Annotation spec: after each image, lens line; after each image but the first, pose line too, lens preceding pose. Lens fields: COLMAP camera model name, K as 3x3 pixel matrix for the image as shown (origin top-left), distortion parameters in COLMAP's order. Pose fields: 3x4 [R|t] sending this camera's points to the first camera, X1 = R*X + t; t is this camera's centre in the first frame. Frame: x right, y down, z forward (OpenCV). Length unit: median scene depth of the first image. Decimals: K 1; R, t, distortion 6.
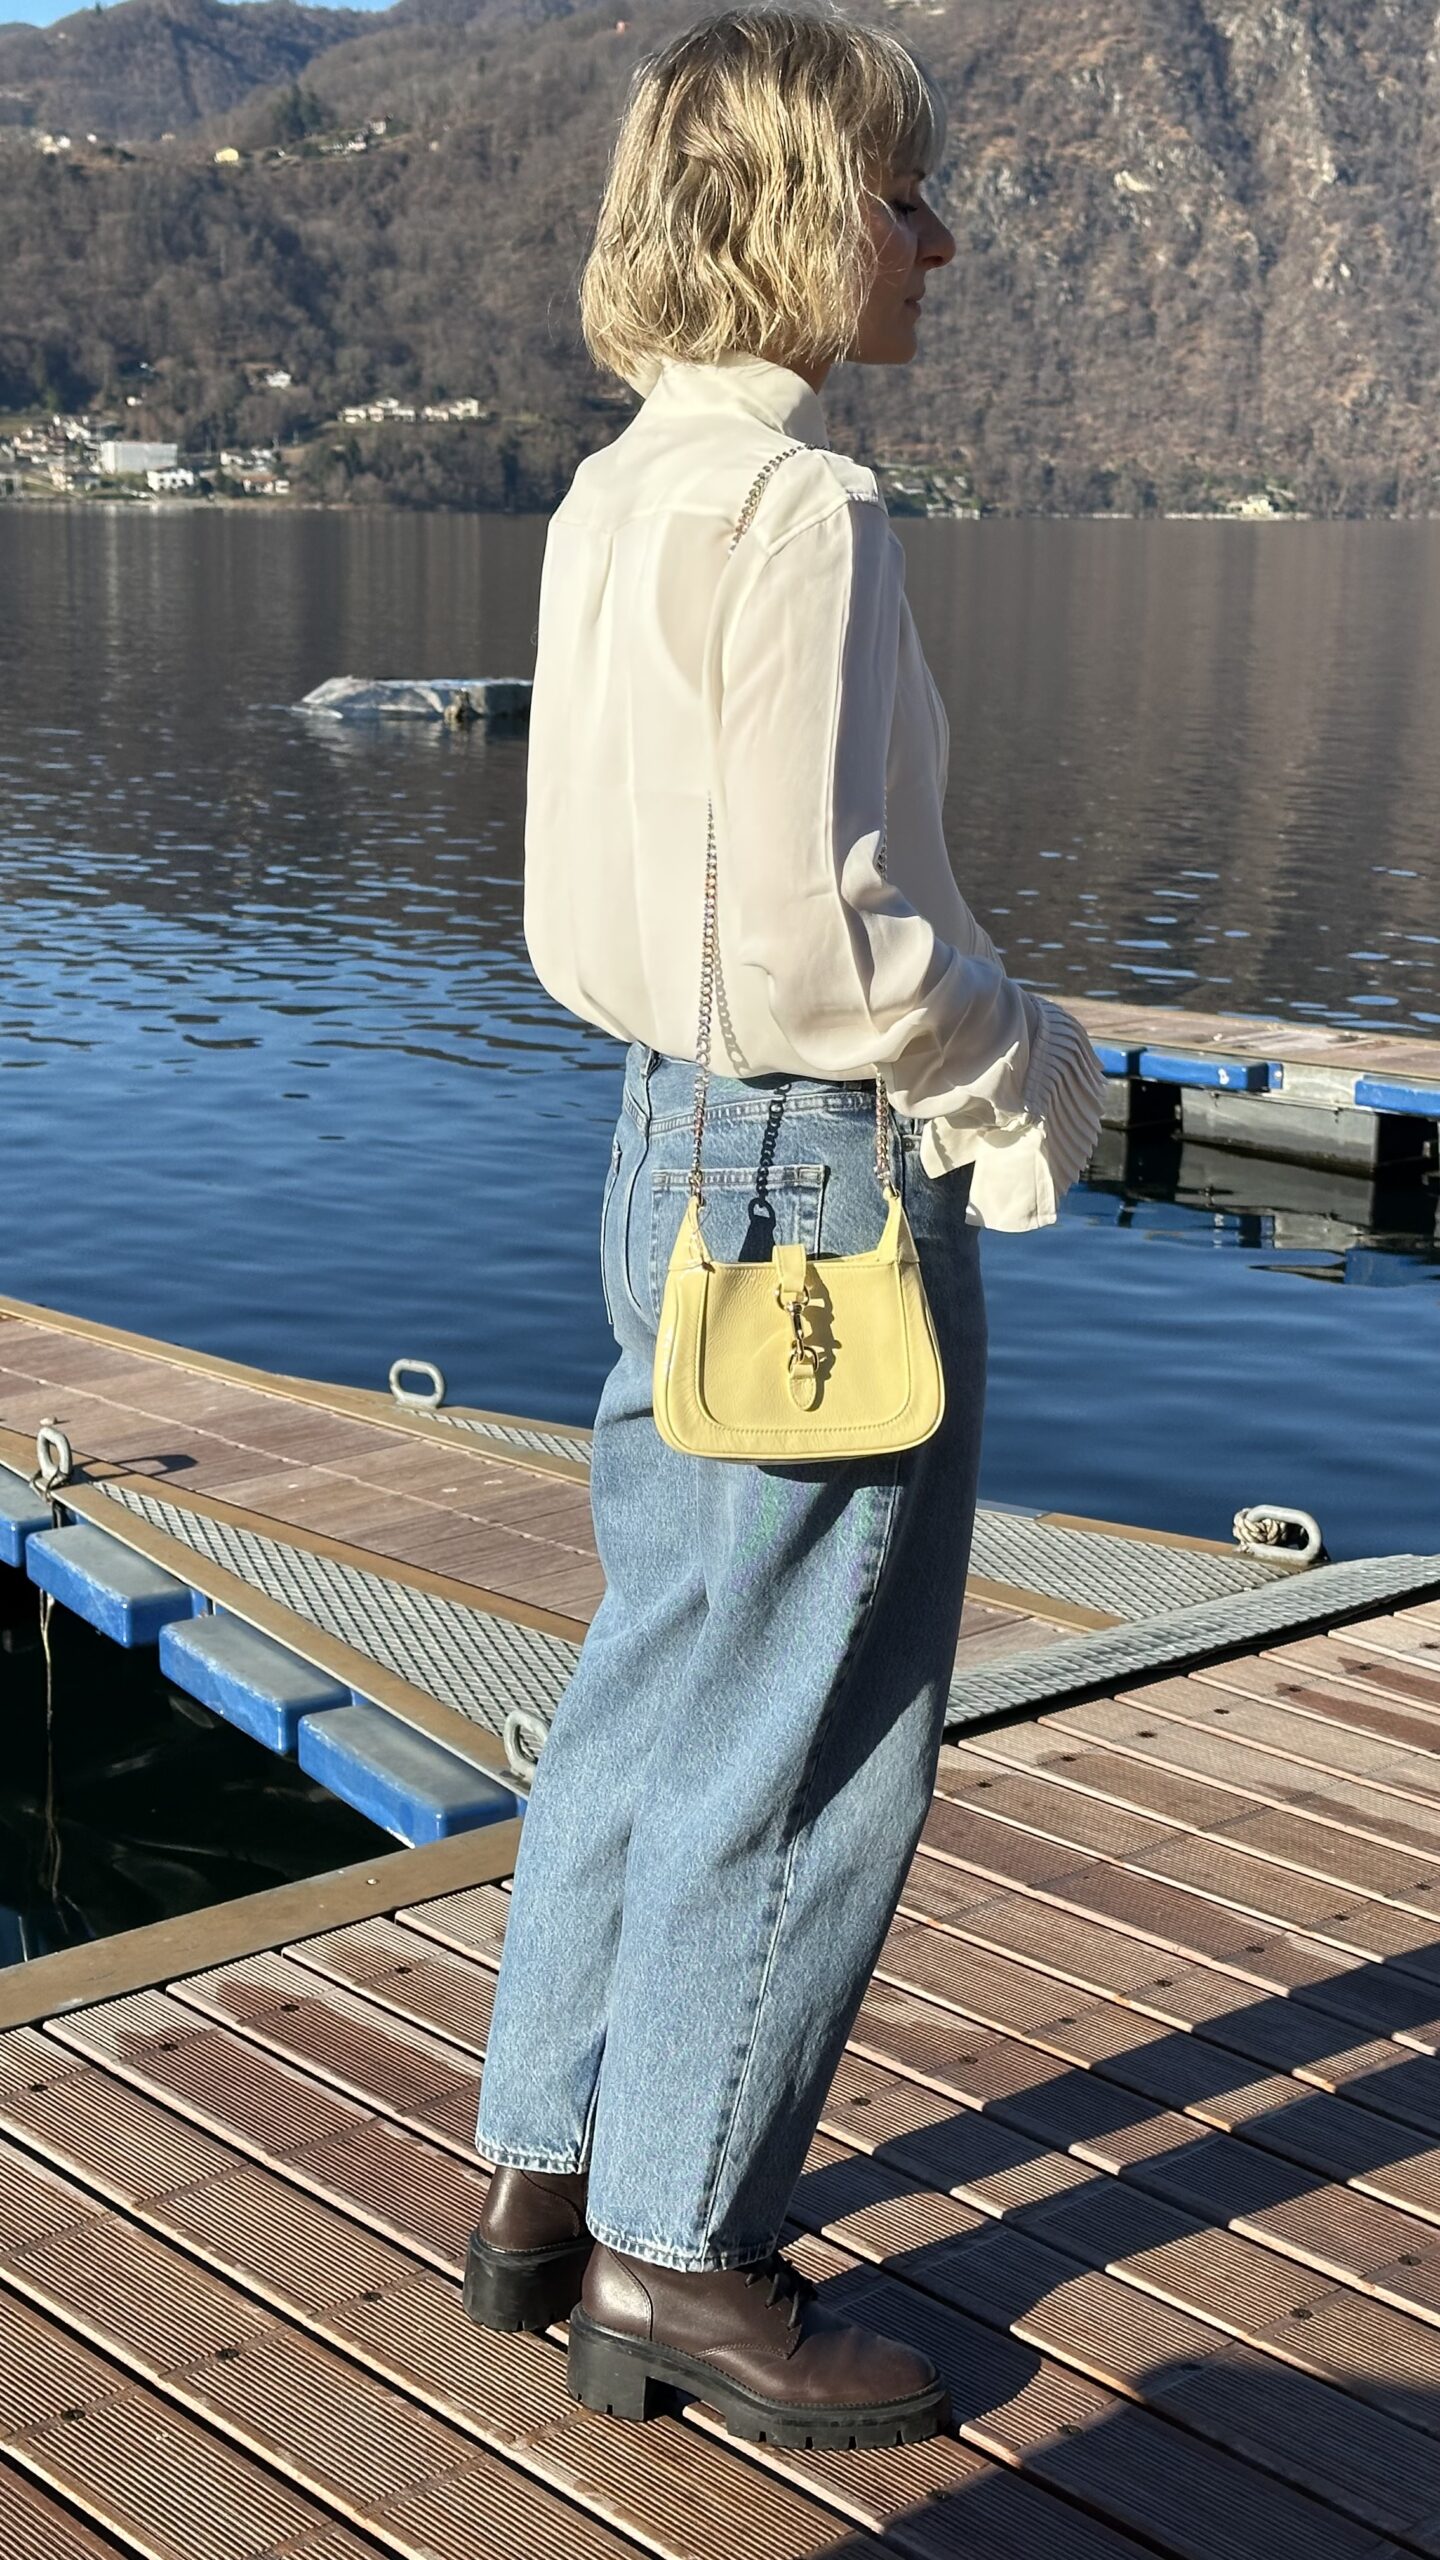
lens RADIAL K [[3311.0, 0, 814.5], [0, 3311.0, 1313.7], [0, 0, 1]] dist [0.124433, 0.000000]
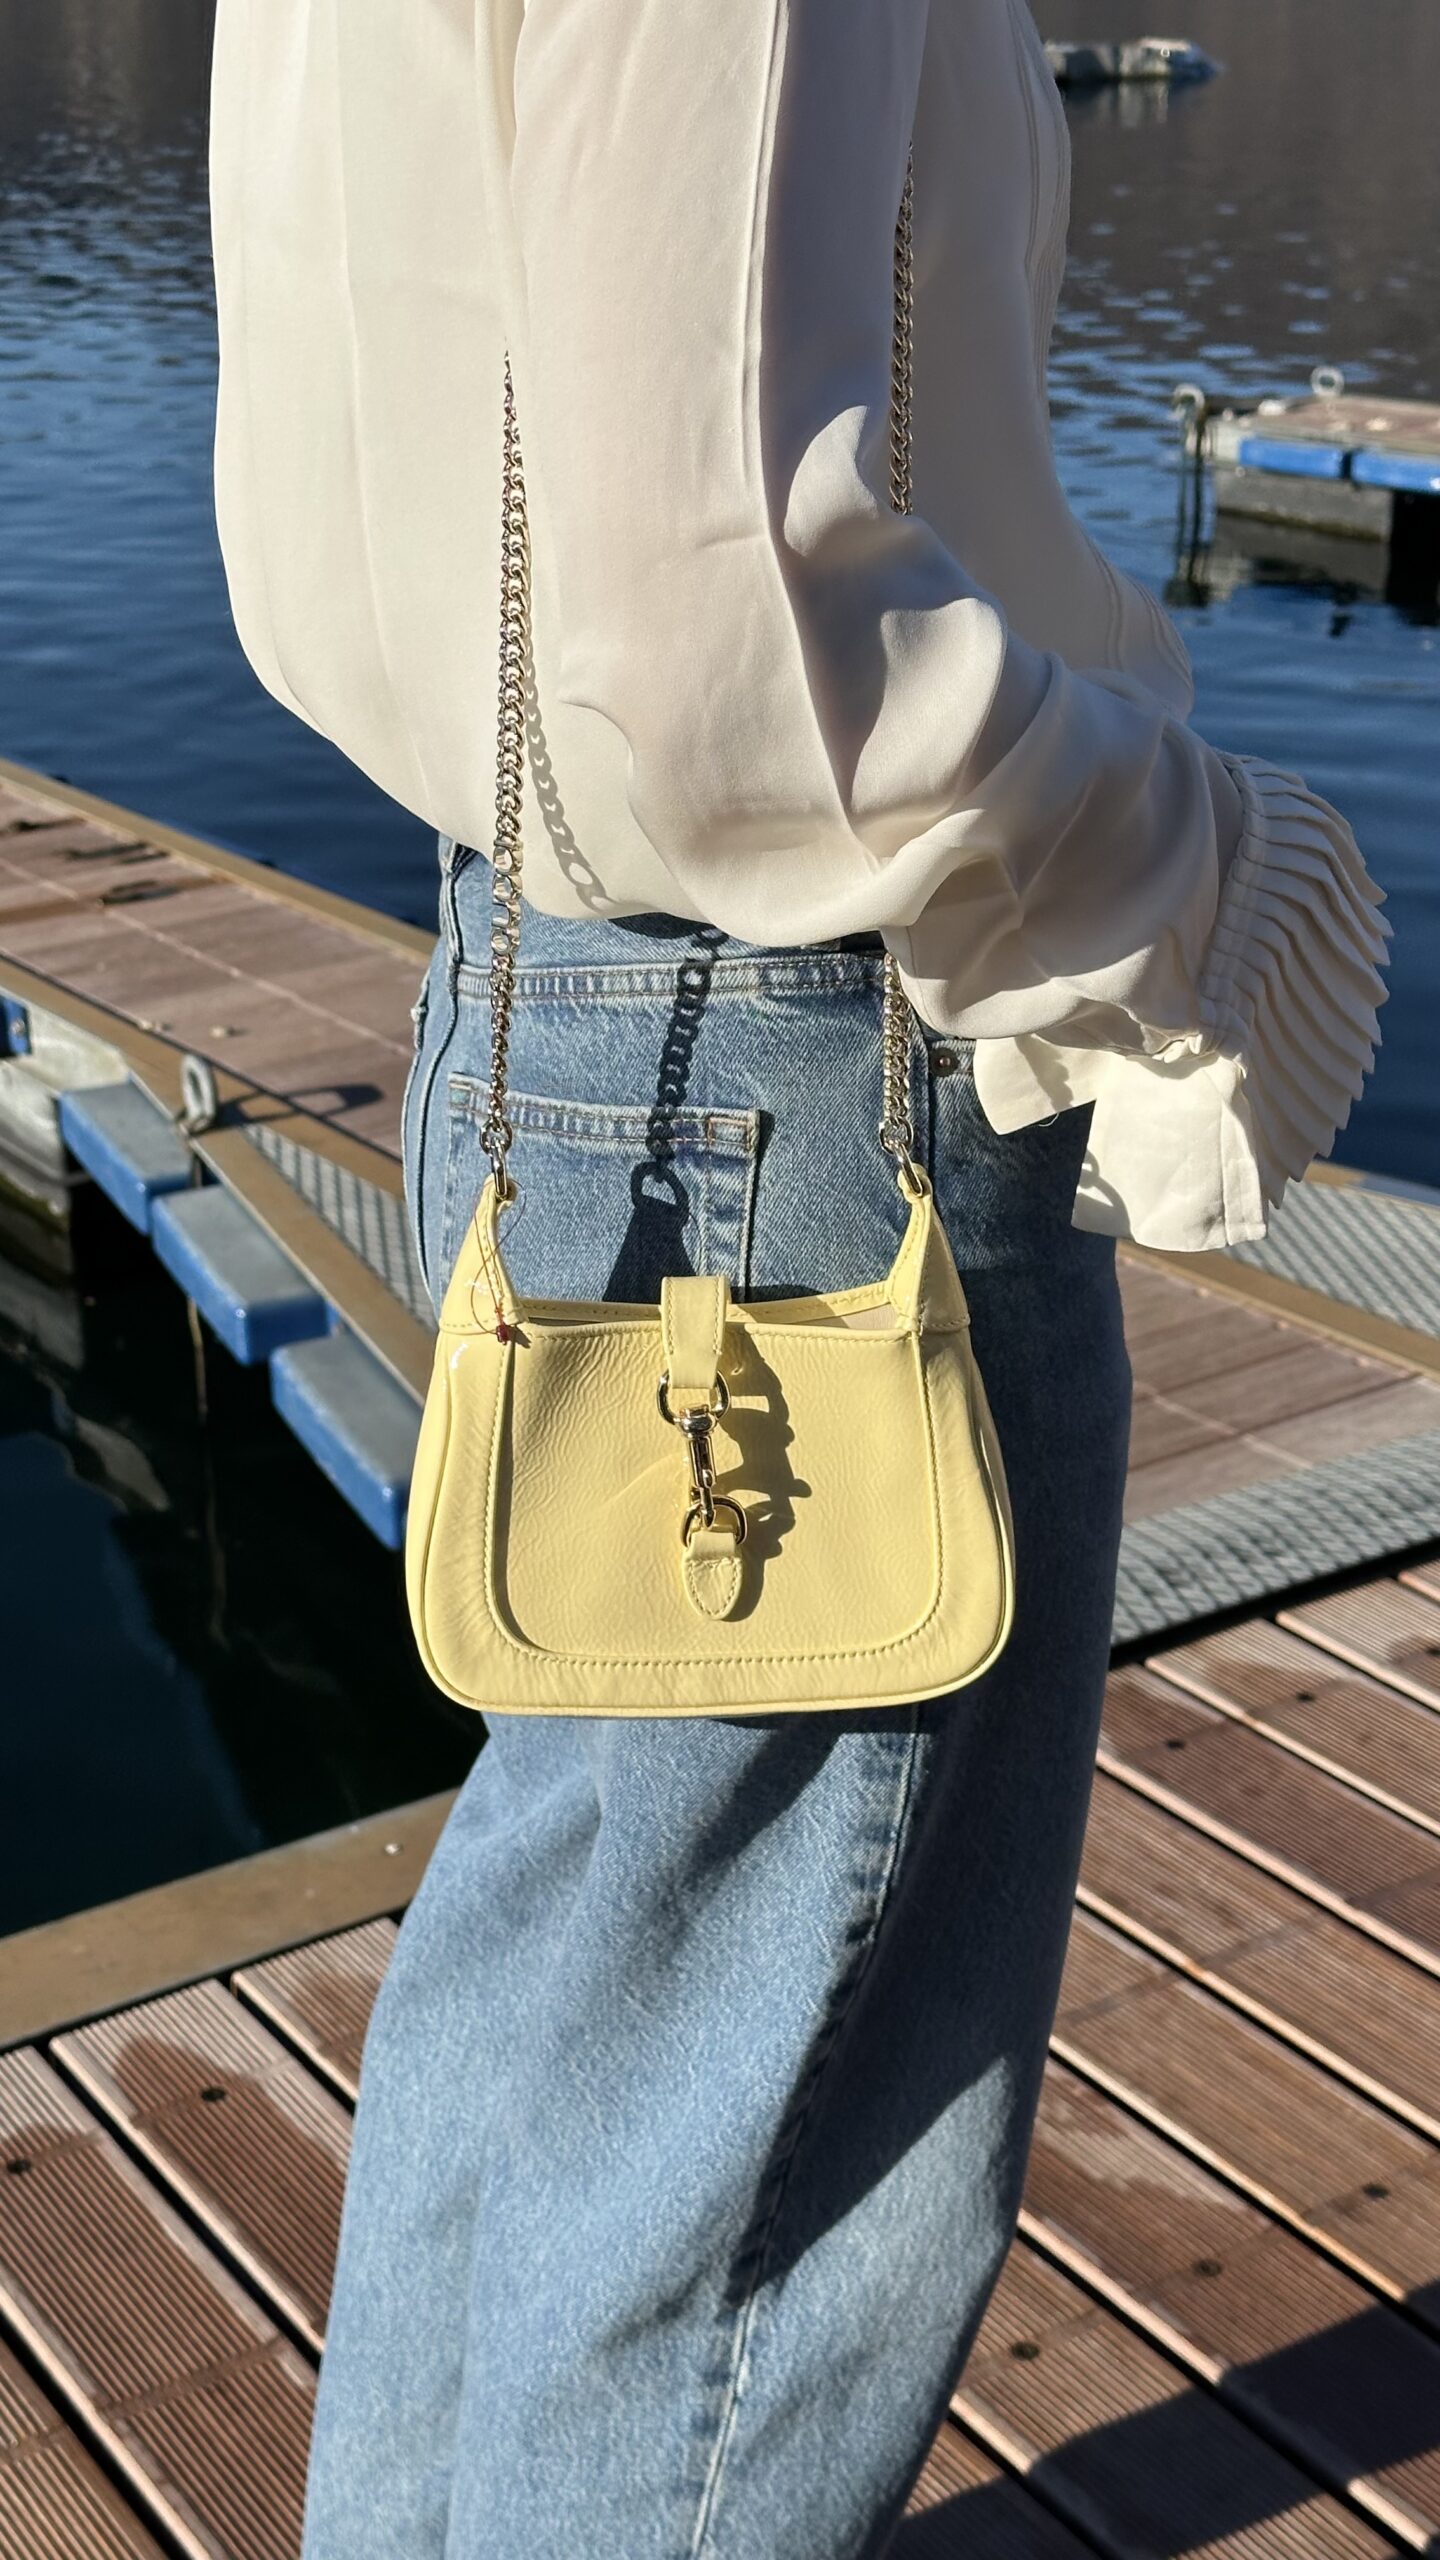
lens RADIAL K [[3311.0, 0, 715.5], [0, 3311.0, 1305.4], [0, 0, 1]] dist [0.124433, 0.000000]
pose [[0.983980, 0.038035, -0.174172, 0.057457], [-0.008058, 0.985466, 0.169682, -0.069279], [0.178094, -0.165561, 0.969986, 0.373068]]
